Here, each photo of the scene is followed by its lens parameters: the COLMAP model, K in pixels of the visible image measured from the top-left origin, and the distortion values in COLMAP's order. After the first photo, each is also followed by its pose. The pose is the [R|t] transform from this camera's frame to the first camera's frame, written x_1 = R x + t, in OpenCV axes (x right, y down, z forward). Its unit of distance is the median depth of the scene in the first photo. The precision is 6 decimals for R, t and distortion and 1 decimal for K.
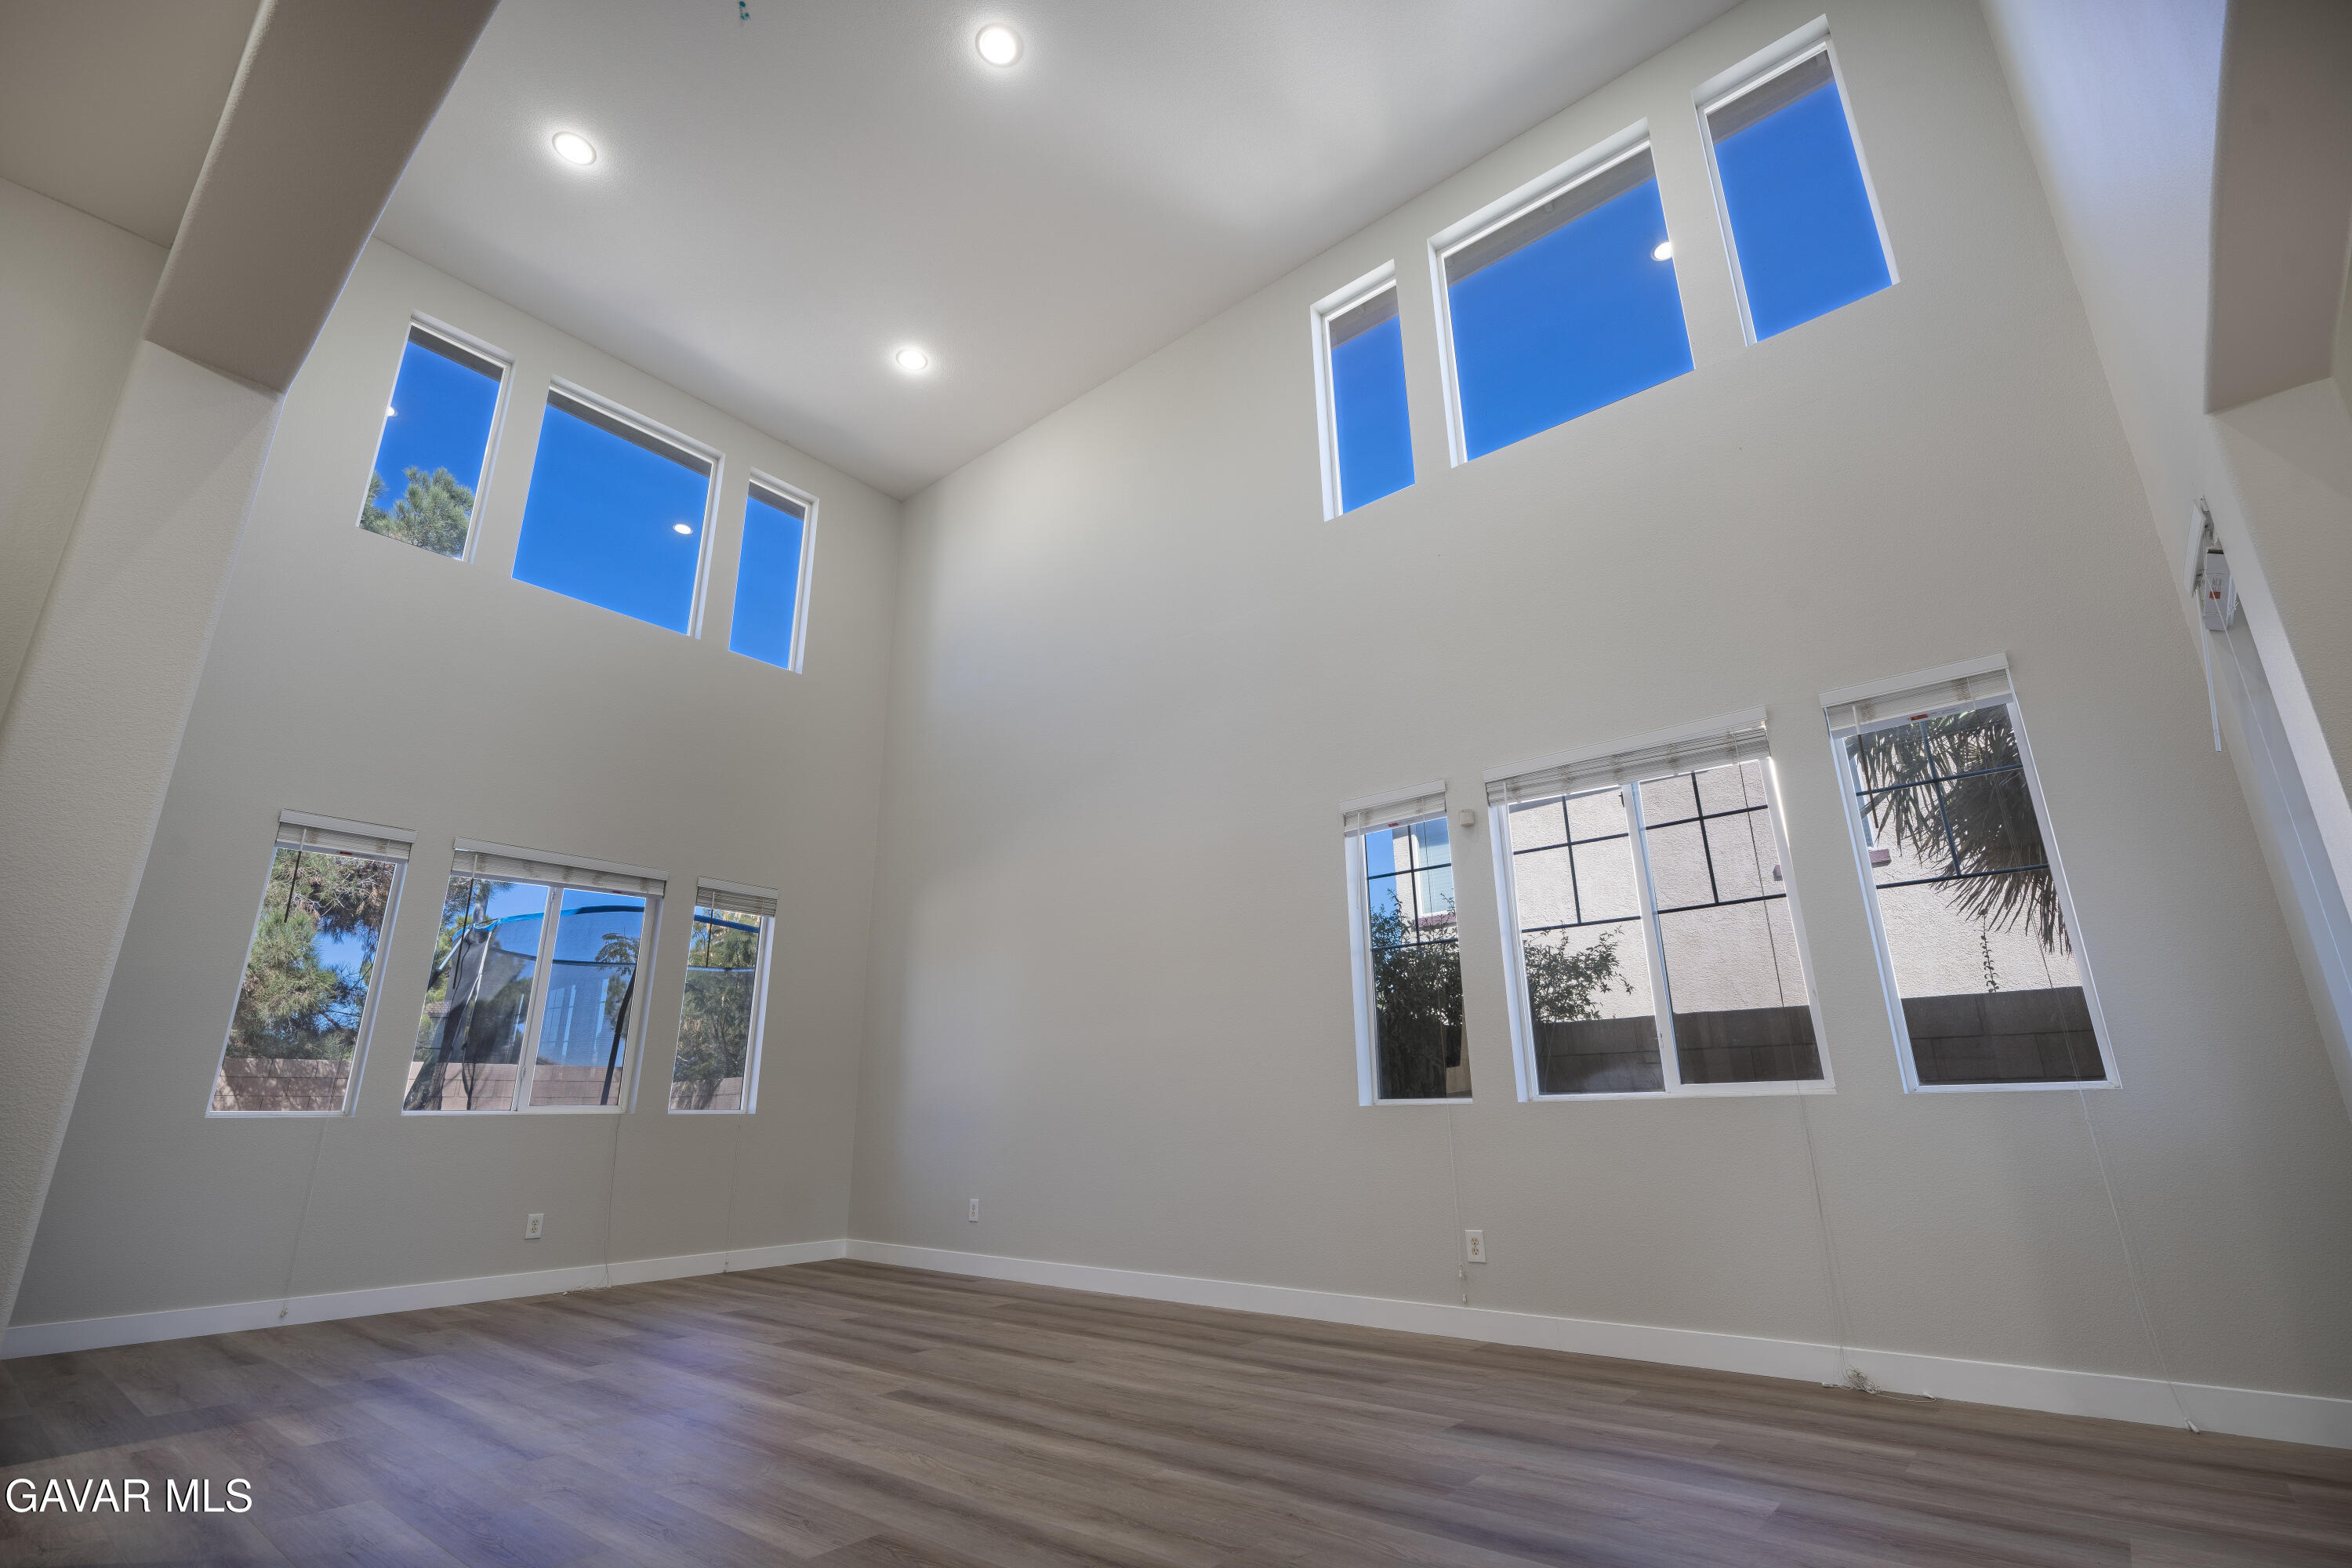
lens RADIAL K [[1065.5, 0, 1171.8], [0, 1065.5, 777.2], [0, 0, 1]] dist [-0.006503, 0.002201]
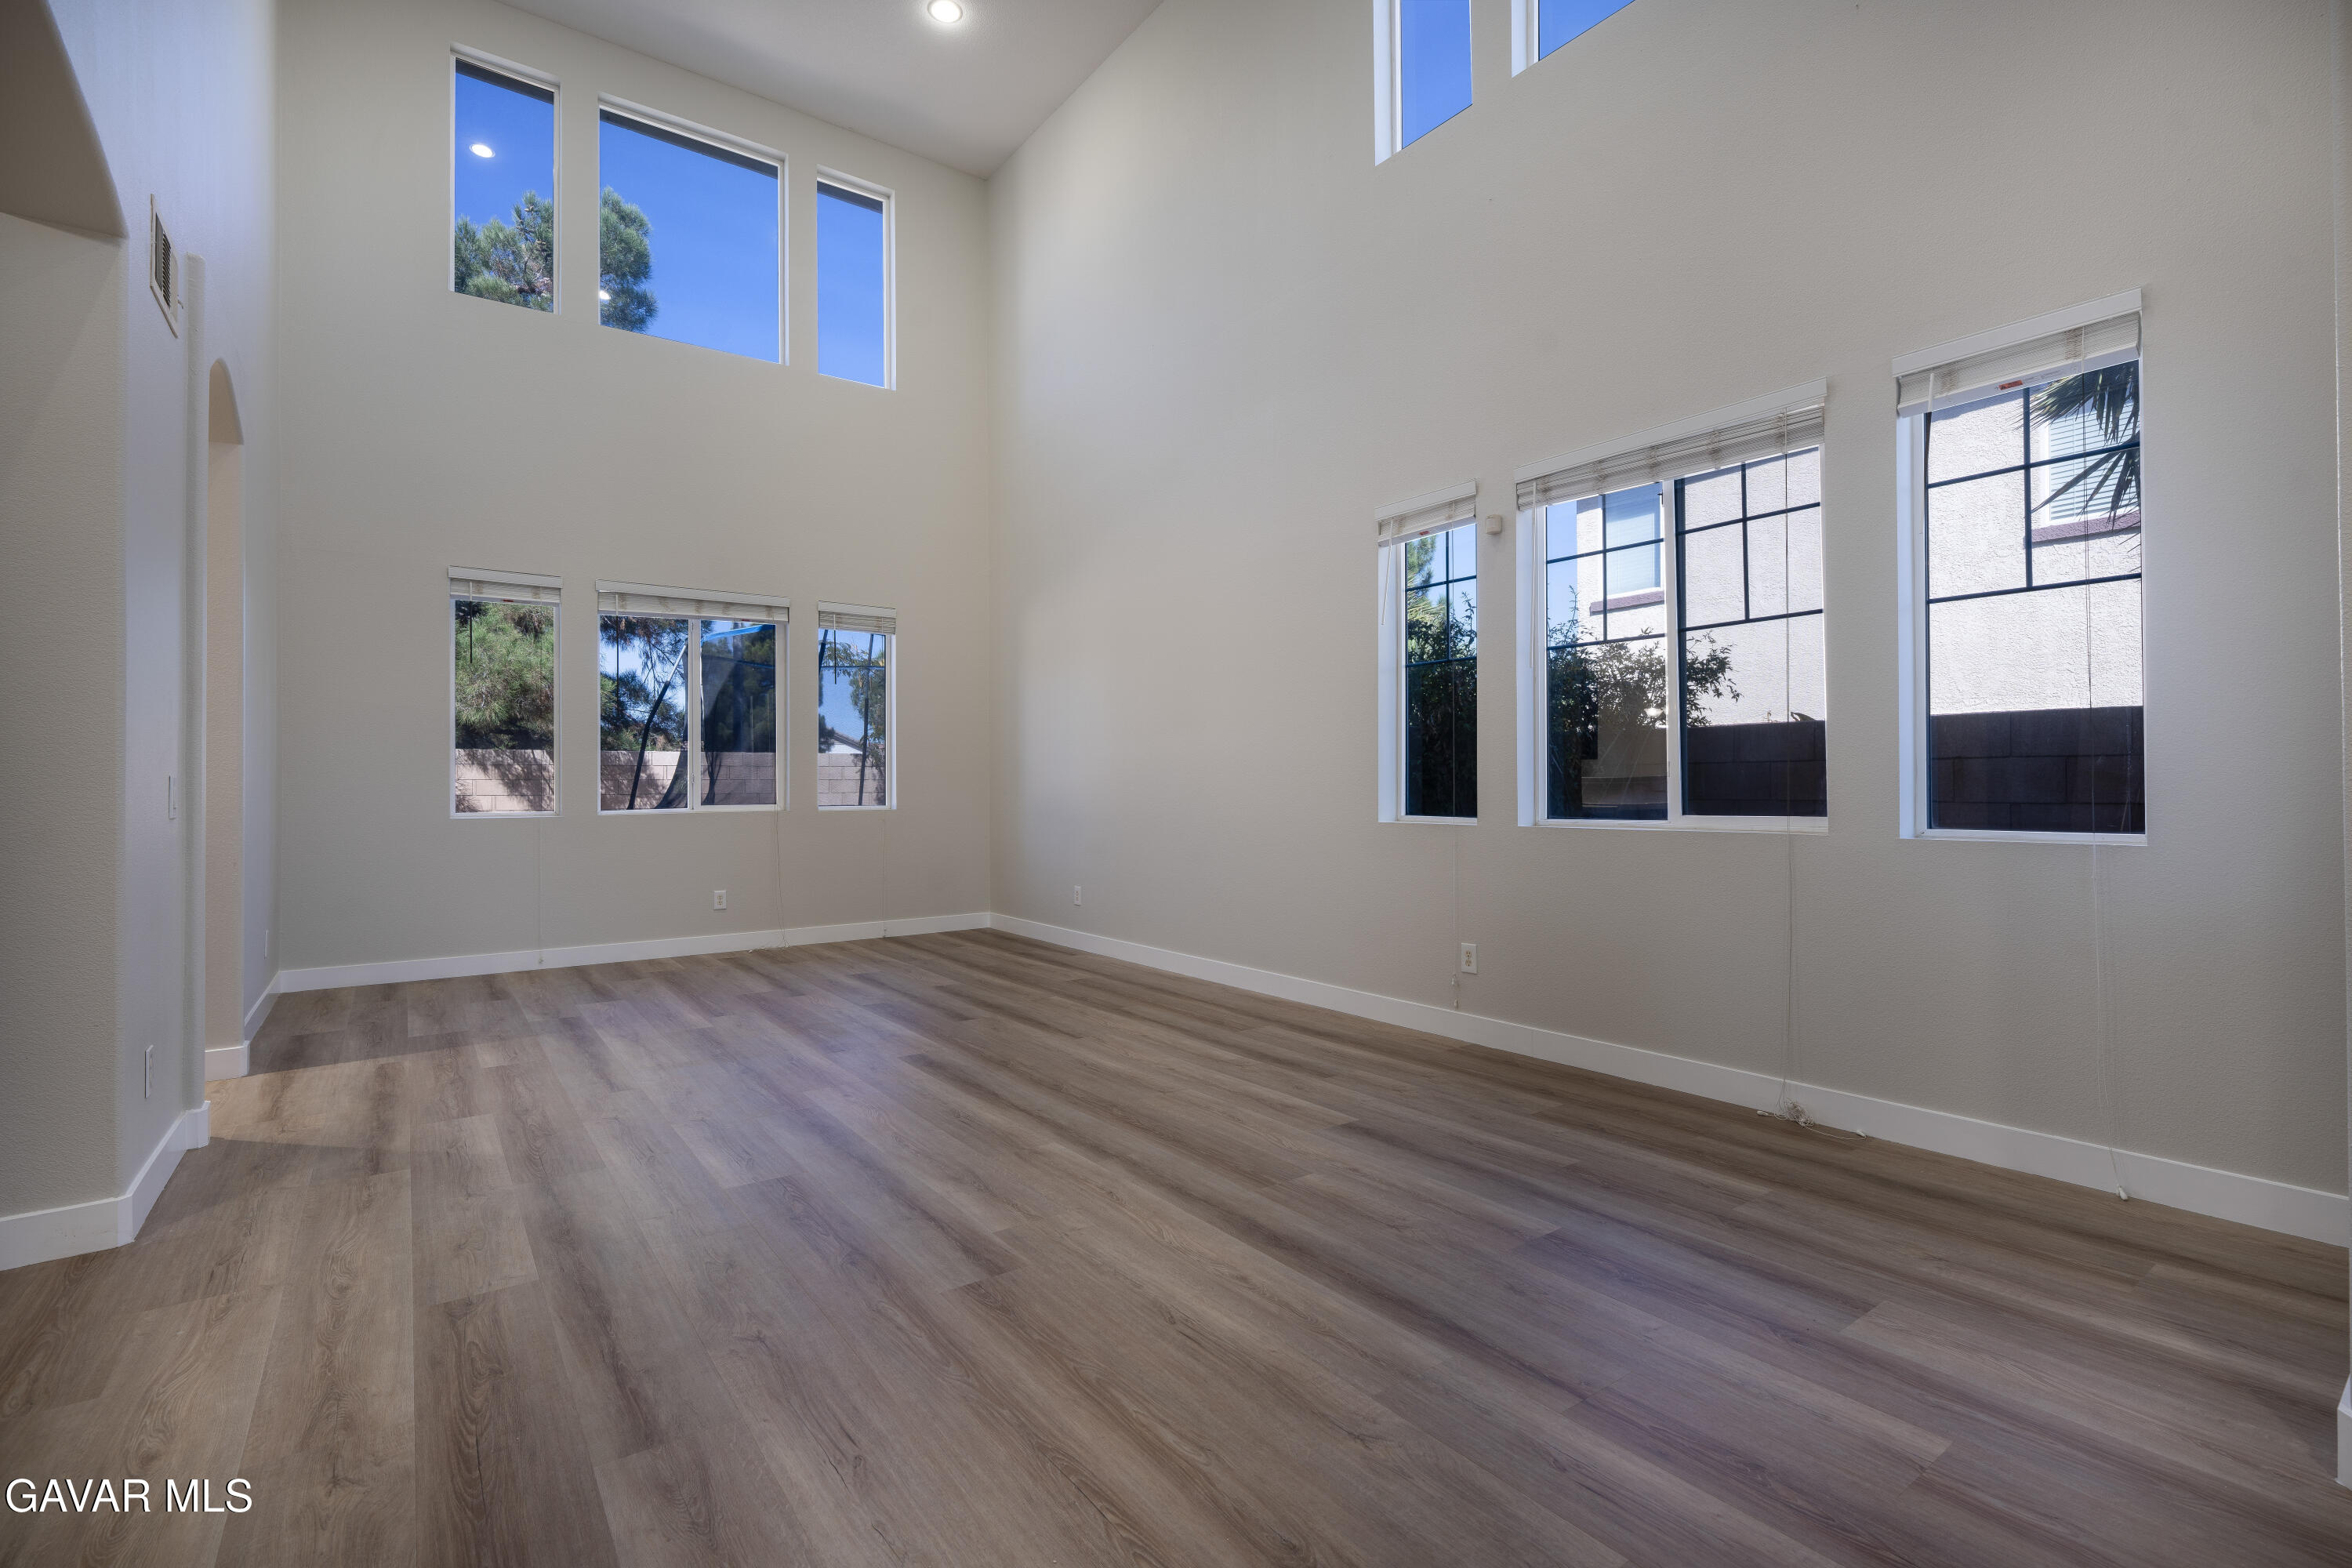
lens RADIAL K [[1065.5, 0, 1180.2], [0, 1065.5, 783.6], [0, 0, 1]] dist [-0.006503, 0.002201]
pose [[0.971419, 0.006807, -0.237273, 0.237772], [0.066299, 0.952027, 0.298747, -0.041001], [0.227924, -0.305939, 0.924366, 0.036893]]
